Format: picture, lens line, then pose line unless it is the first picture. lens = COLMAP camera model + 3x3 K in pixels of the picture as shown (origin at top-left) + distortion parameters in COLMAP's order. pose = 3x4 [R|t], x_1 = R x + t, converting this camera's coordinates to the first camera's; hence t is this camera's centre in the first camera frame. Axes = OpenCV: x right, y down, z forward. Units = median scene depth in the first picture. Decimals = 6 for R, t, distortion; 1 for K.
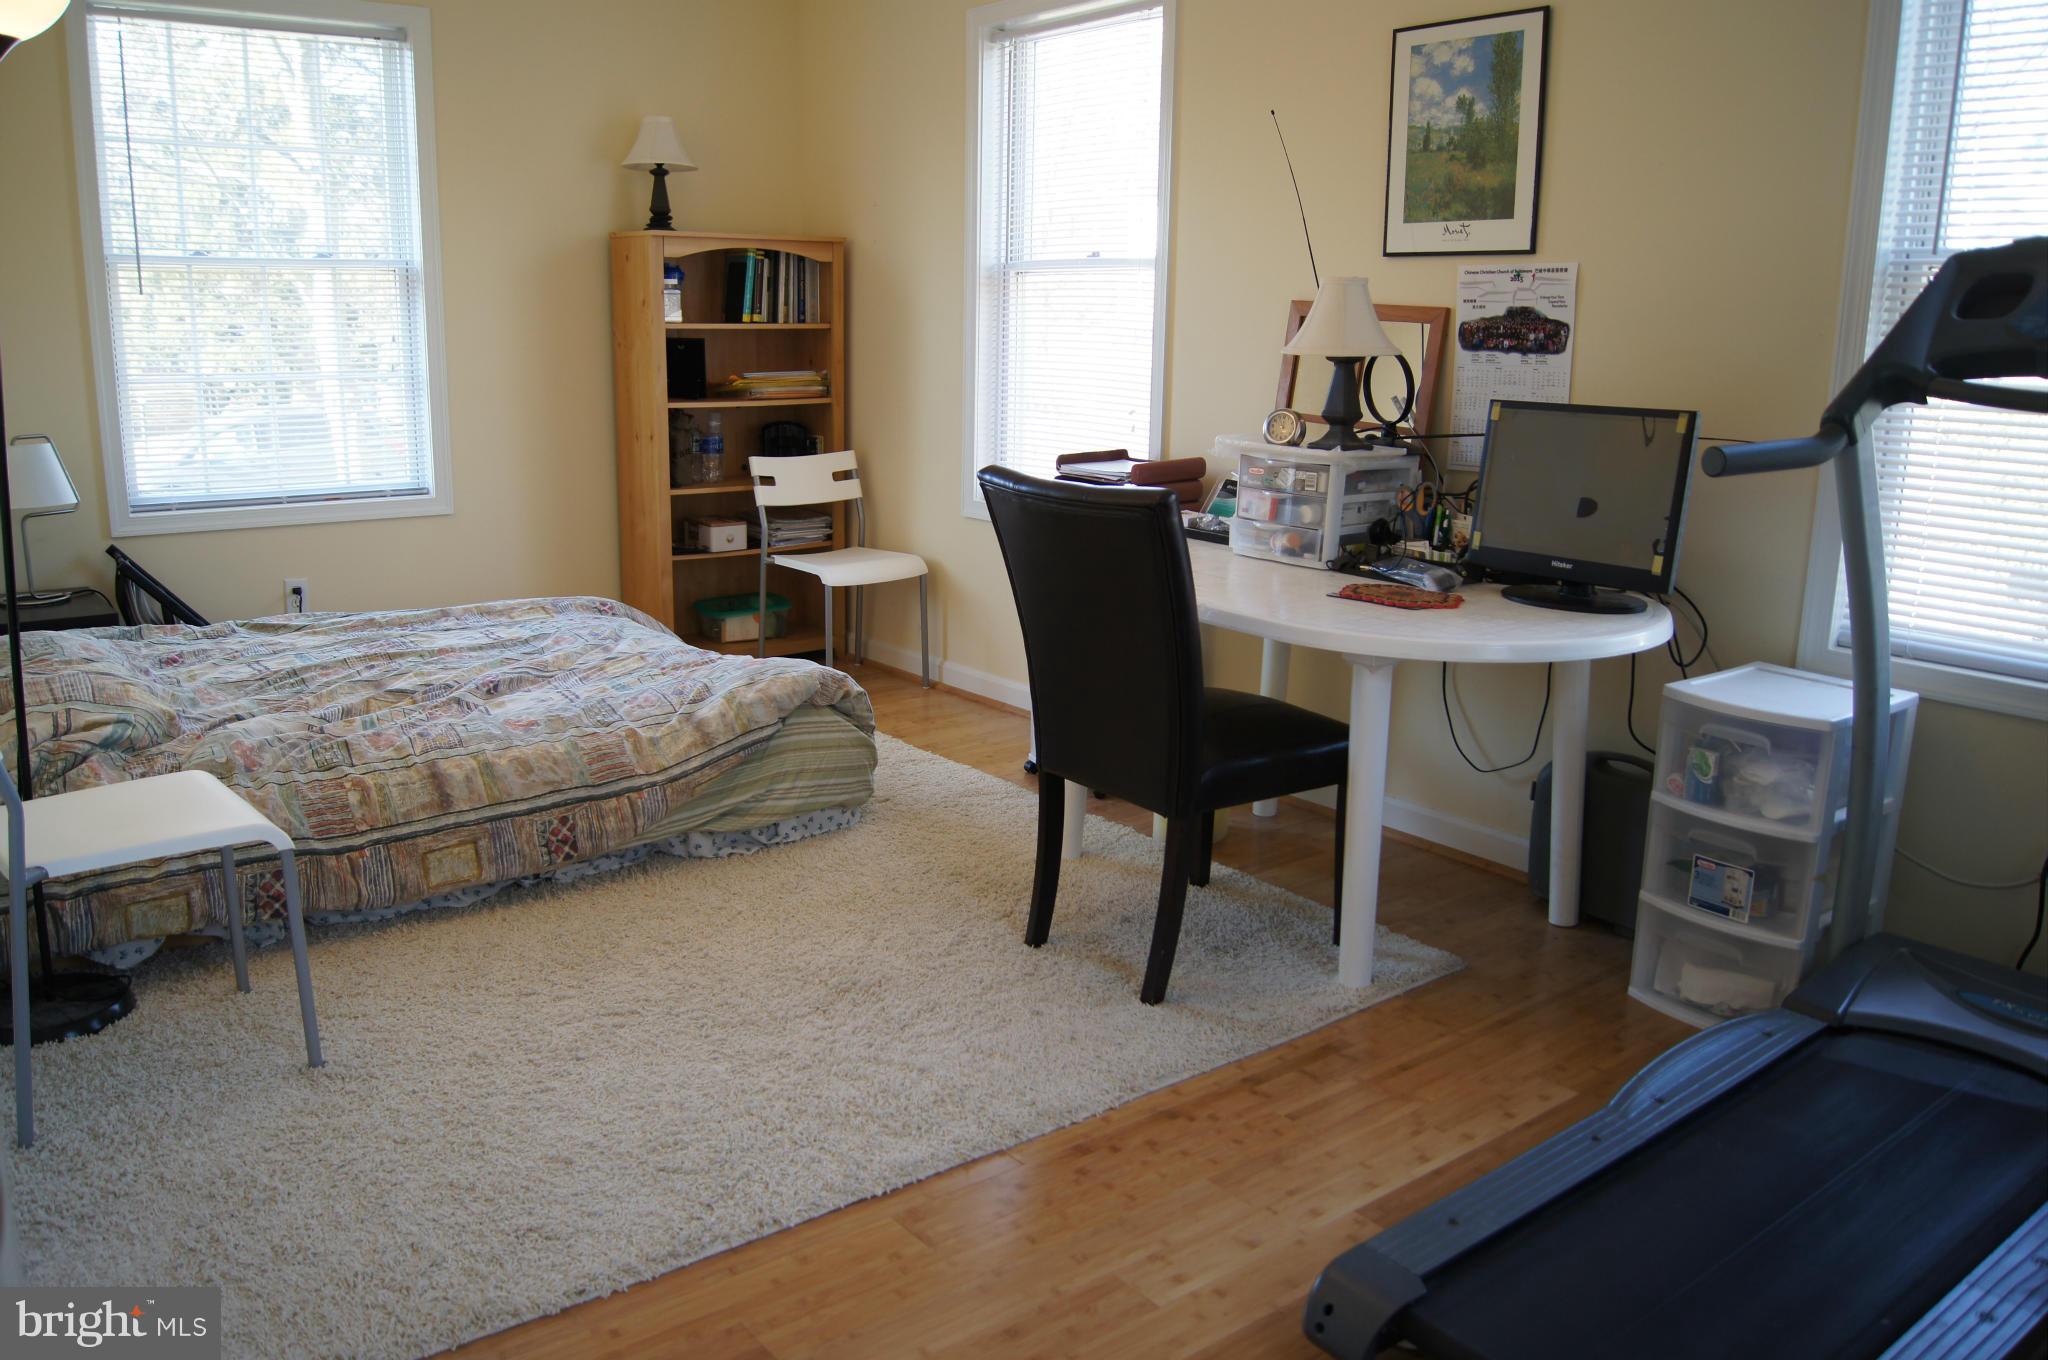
lens RADIAL K [[1576.9, 0, 1009.8], [0, 1576.9, 685.7], [0, 0, 1]] dist [-0.084669, 0.016085]
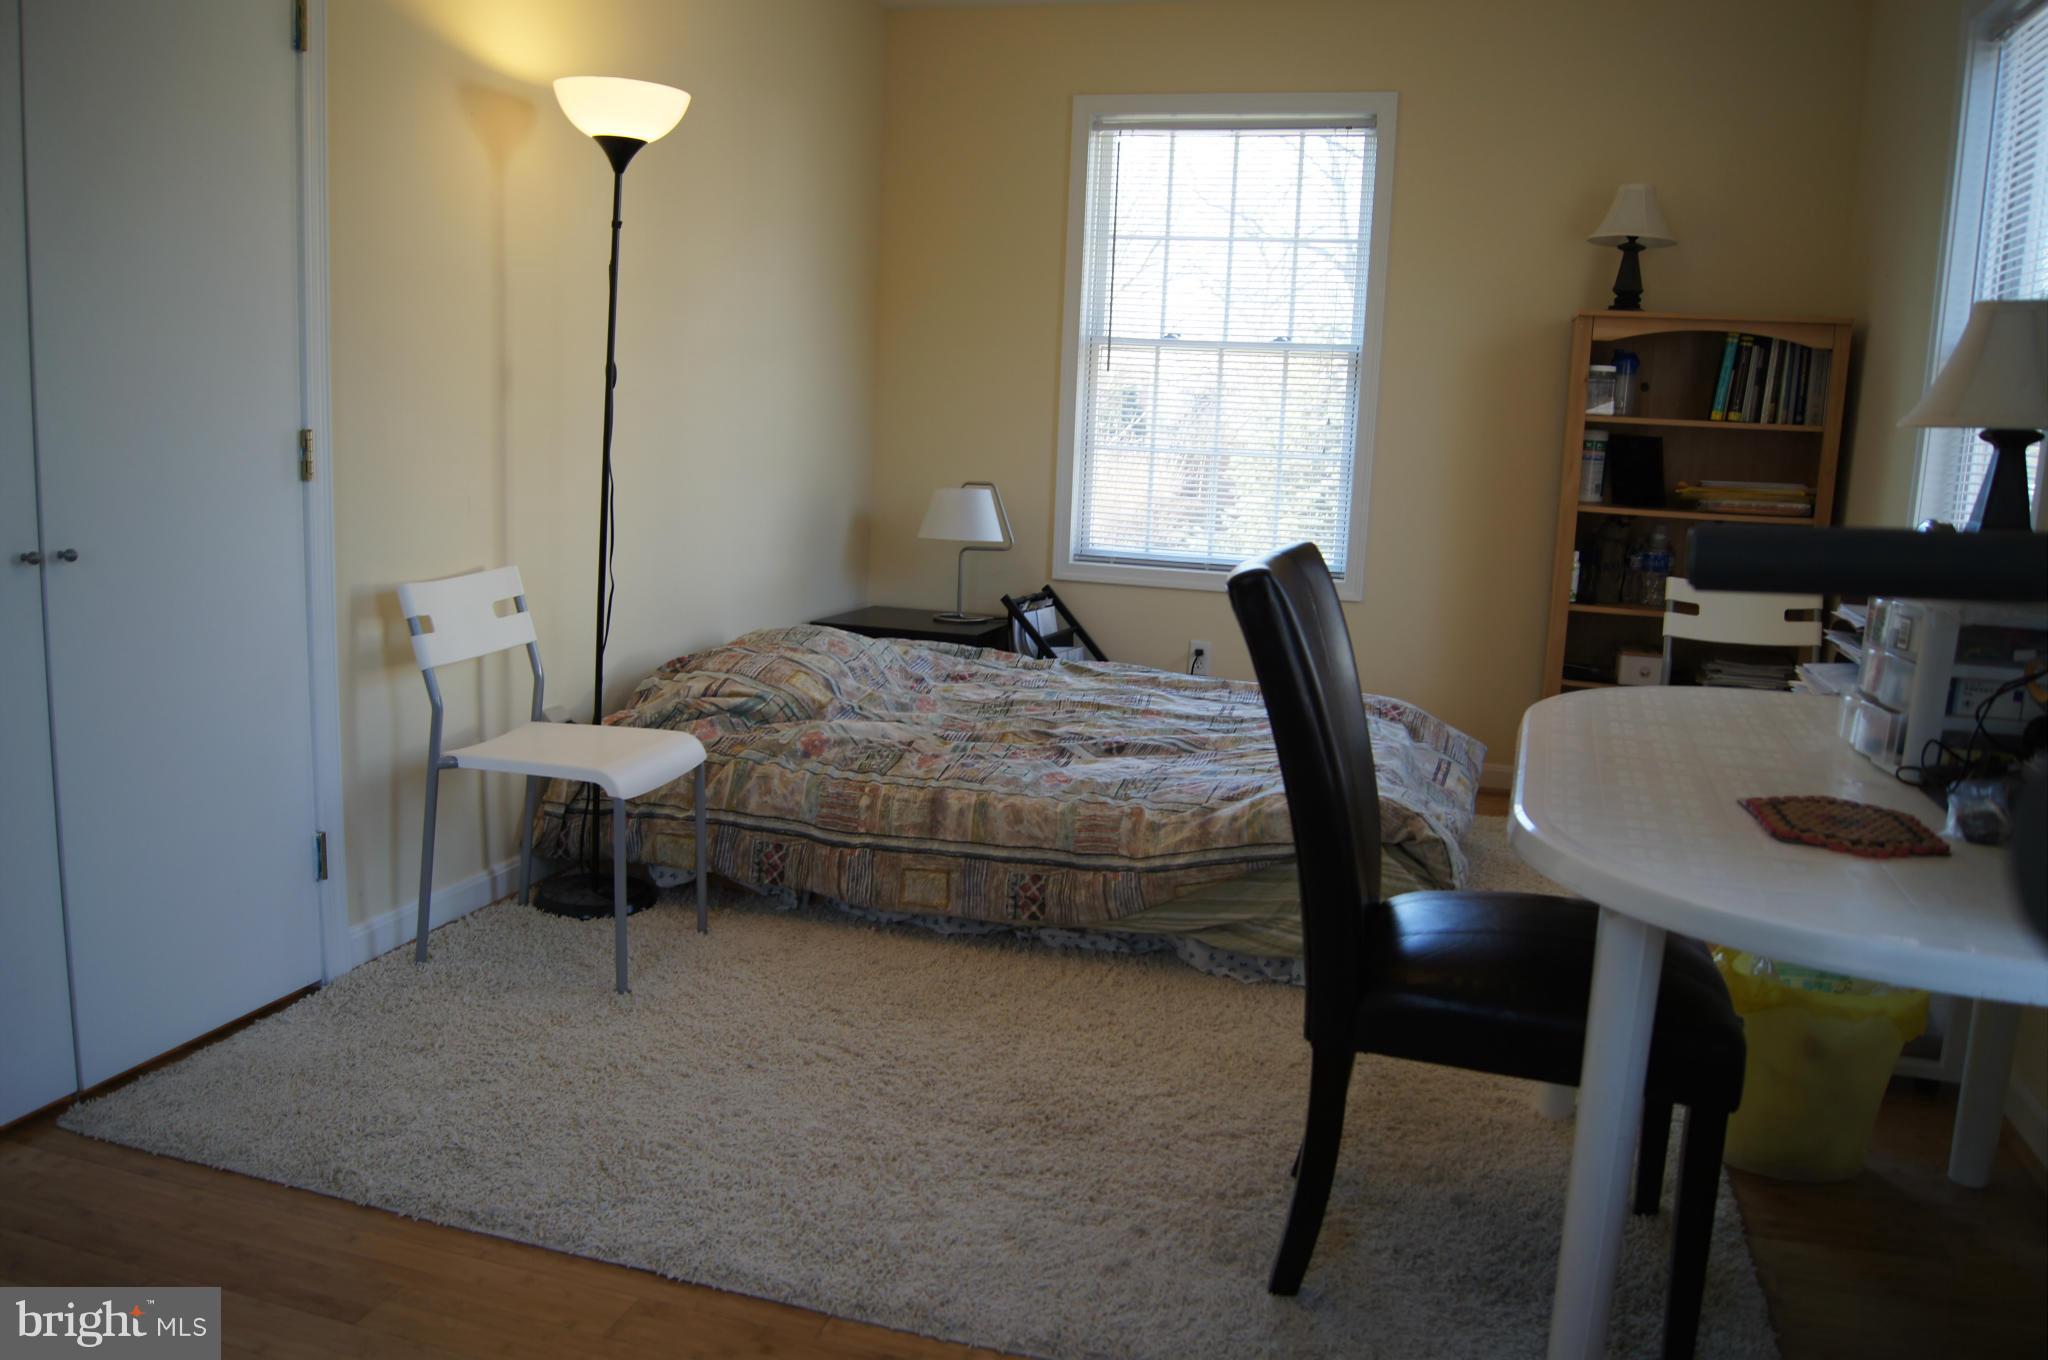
lens RADIAL K [[1576.9, 0, 1009.8], [0, 1576.9, 685.7], [0, 0, 1]] dist [-0.084669, 0.016085]
pose [[0.578676, 0.144921, -0.802578, 0.467977], [-0.215389, 0.976303, 0.020990, -0.047901], [0.786601, 0.160720, 0.596178, 0.371675]]
